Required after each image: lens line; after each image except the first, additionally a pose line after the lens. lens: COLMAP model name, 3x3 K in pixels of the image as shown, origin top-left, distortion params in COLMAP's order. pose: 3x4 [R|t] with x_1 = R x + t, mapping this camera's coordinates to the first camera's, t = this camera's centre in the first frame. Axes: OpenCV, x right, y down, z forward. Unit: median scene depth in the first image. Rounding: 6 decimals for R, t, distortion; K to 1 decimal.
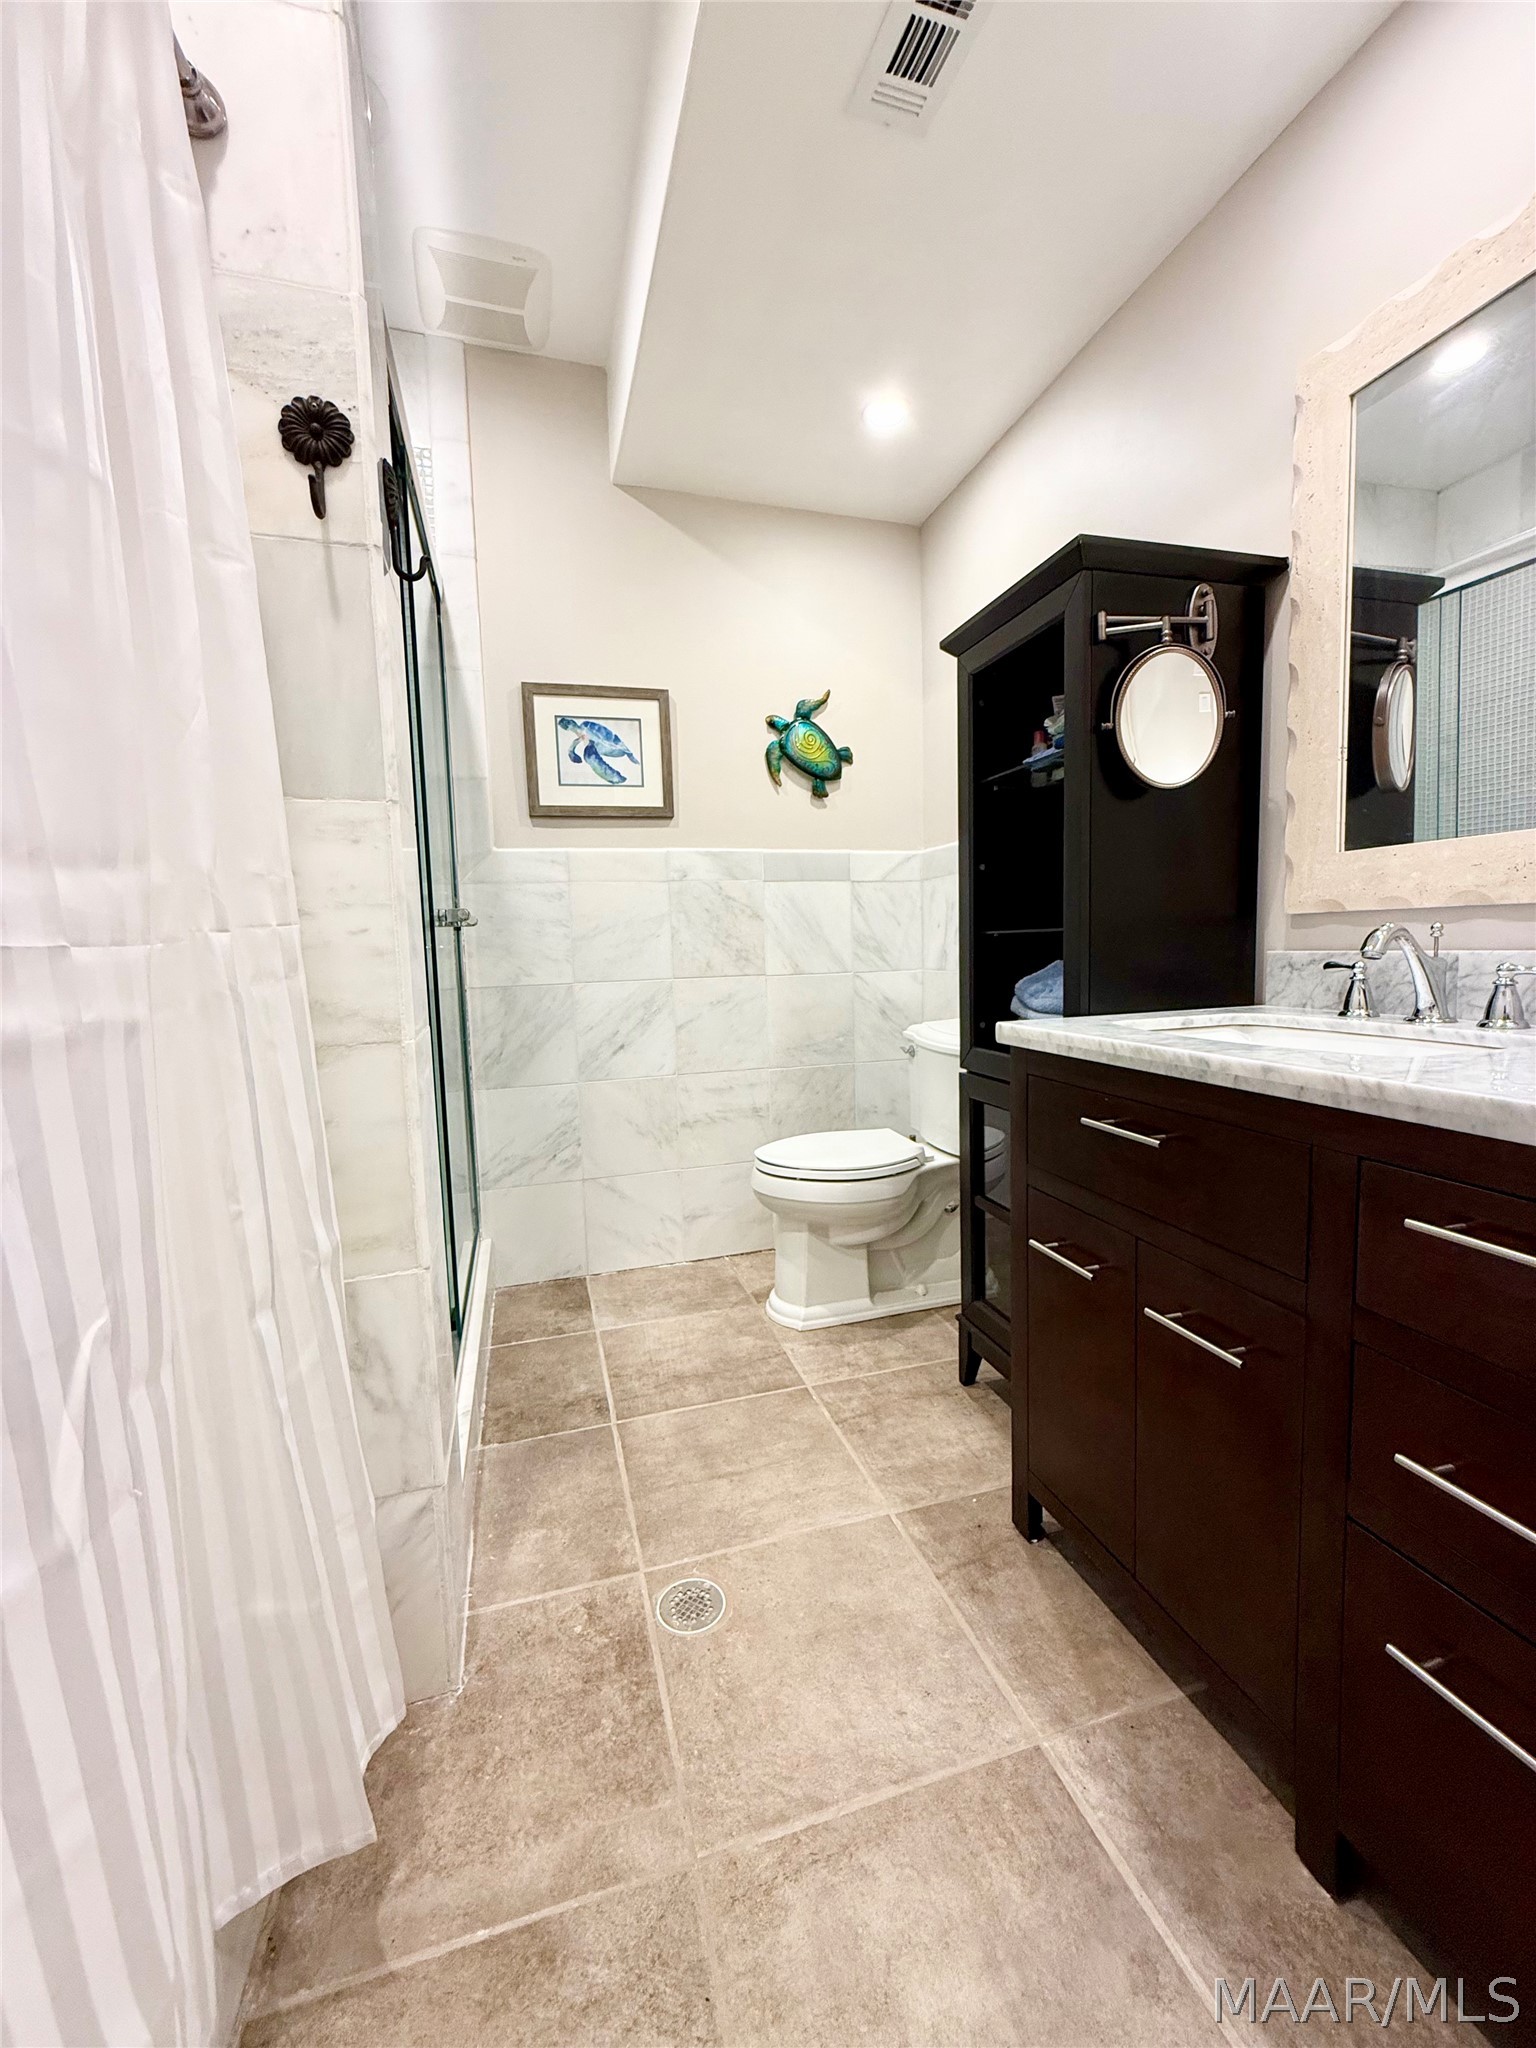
lens RADIAL K [[818.0, 0, 765.7], [0, 818.0, 1019.3], [0, 0, 1]] dist [0.000337, -0.000140]
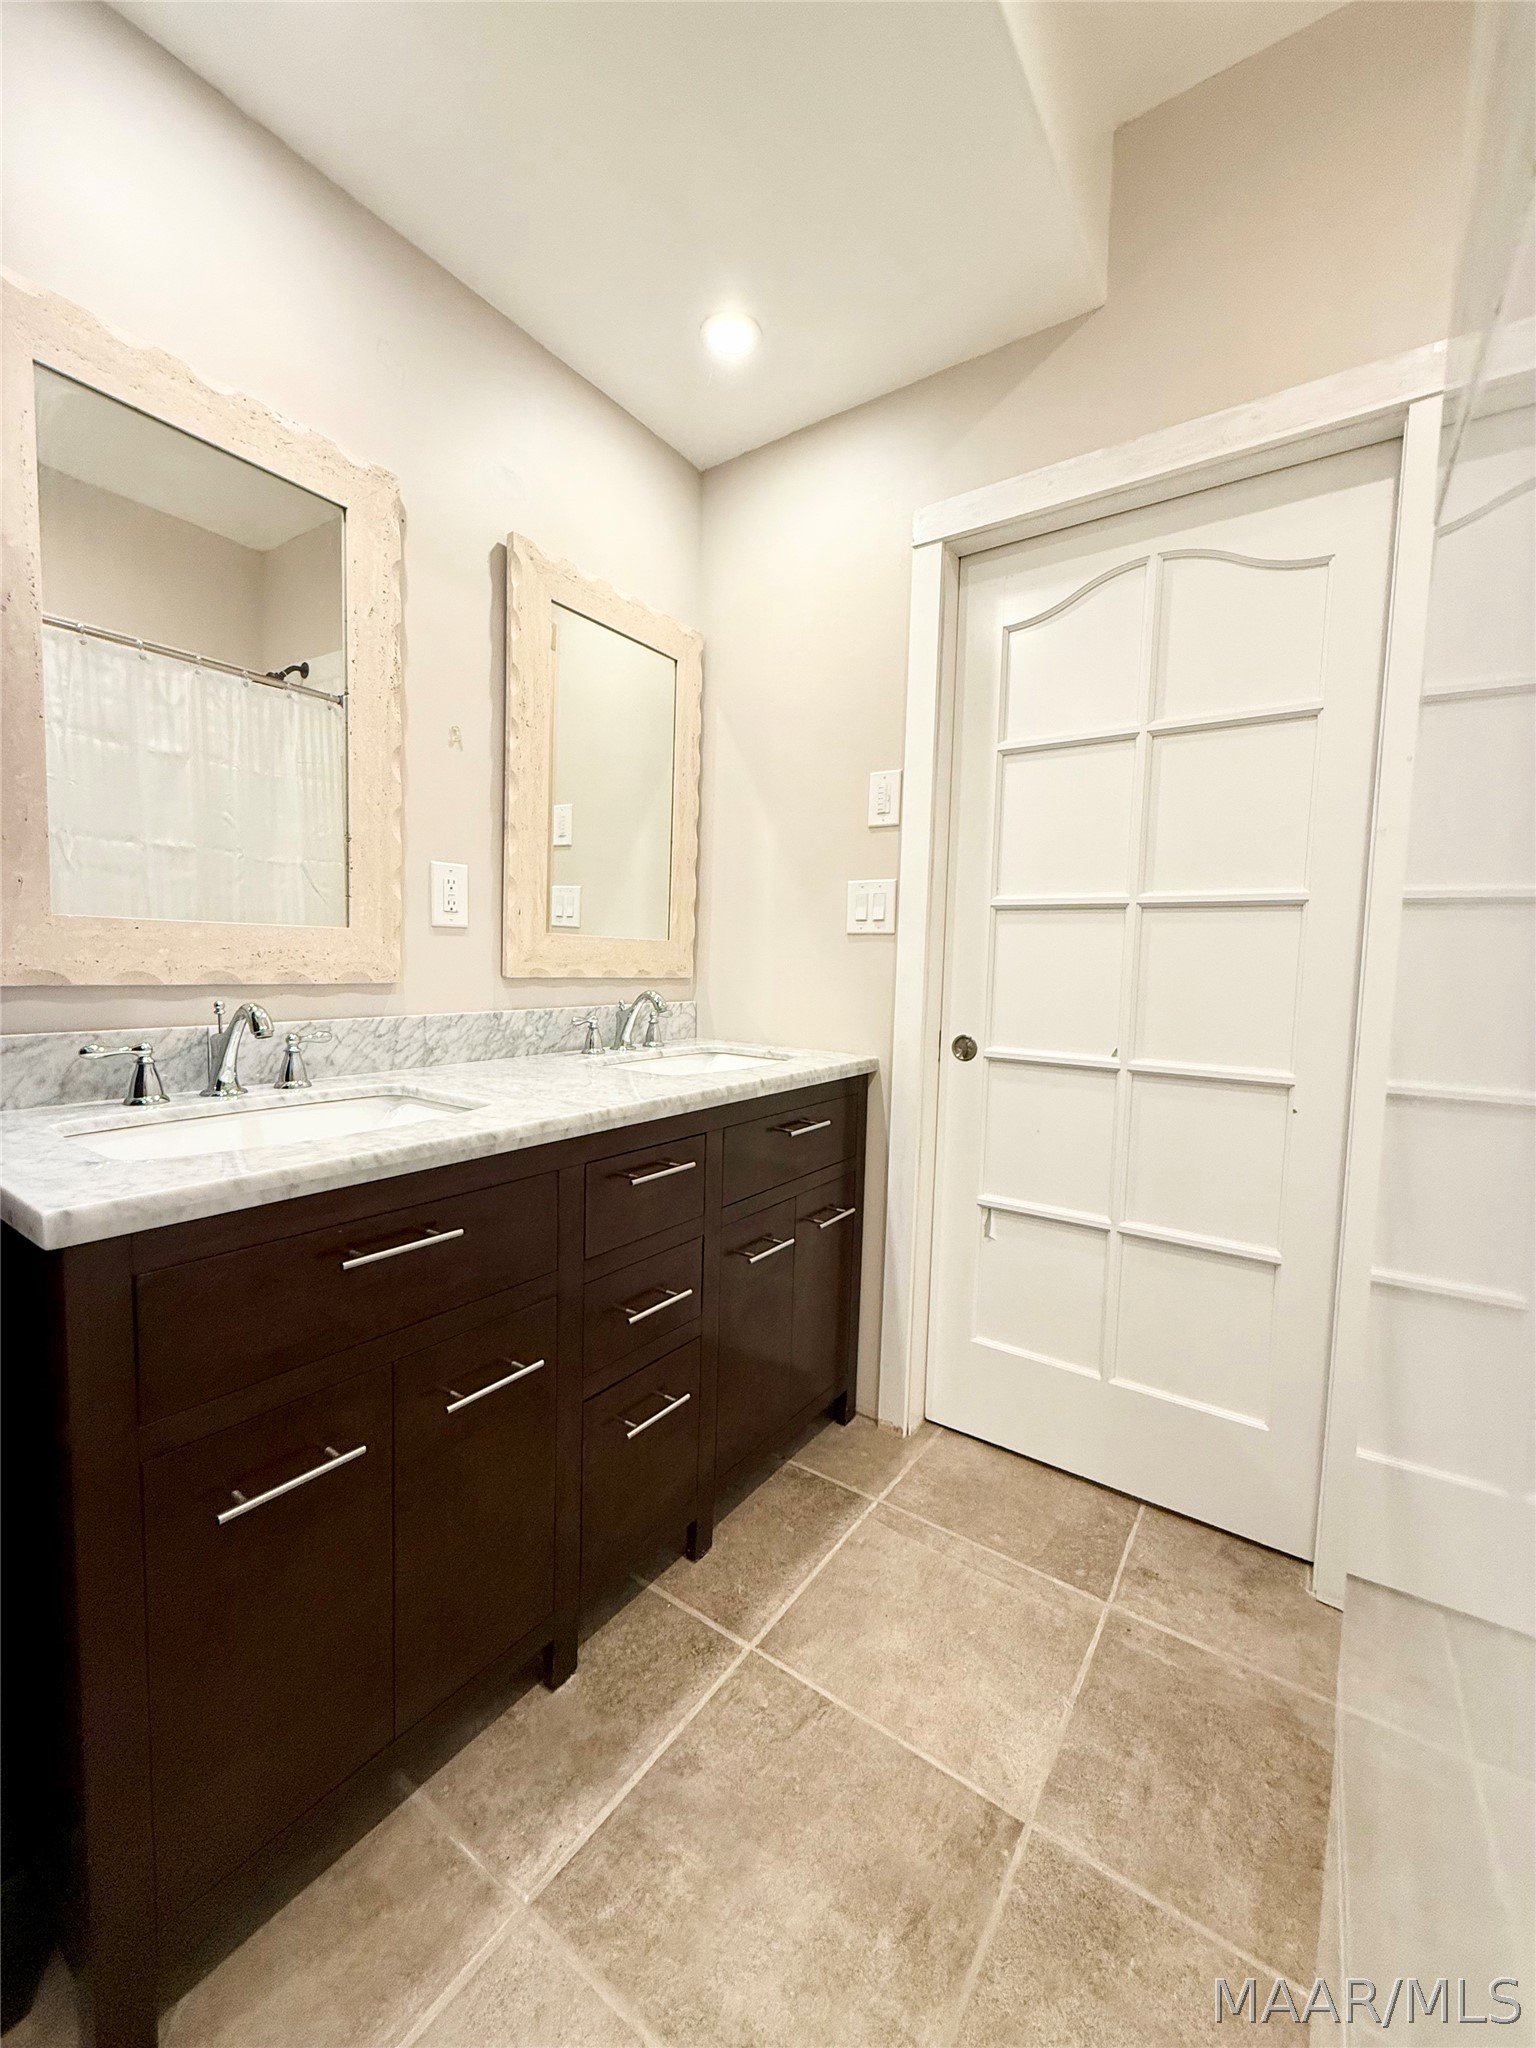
lens RADIAL K [[818.0, 0, 765.7], [0, 818.0, 1019.3], [0, 0, 1]] dist [0.000337, -0.000140]
pose [[-0.627366, -0.043895, 0.777486, -0.216603], [0.064041, 0.992120, 0.107689, -0.078682], [-0.776087, 0.117351, -0.619611, 0.536166]]
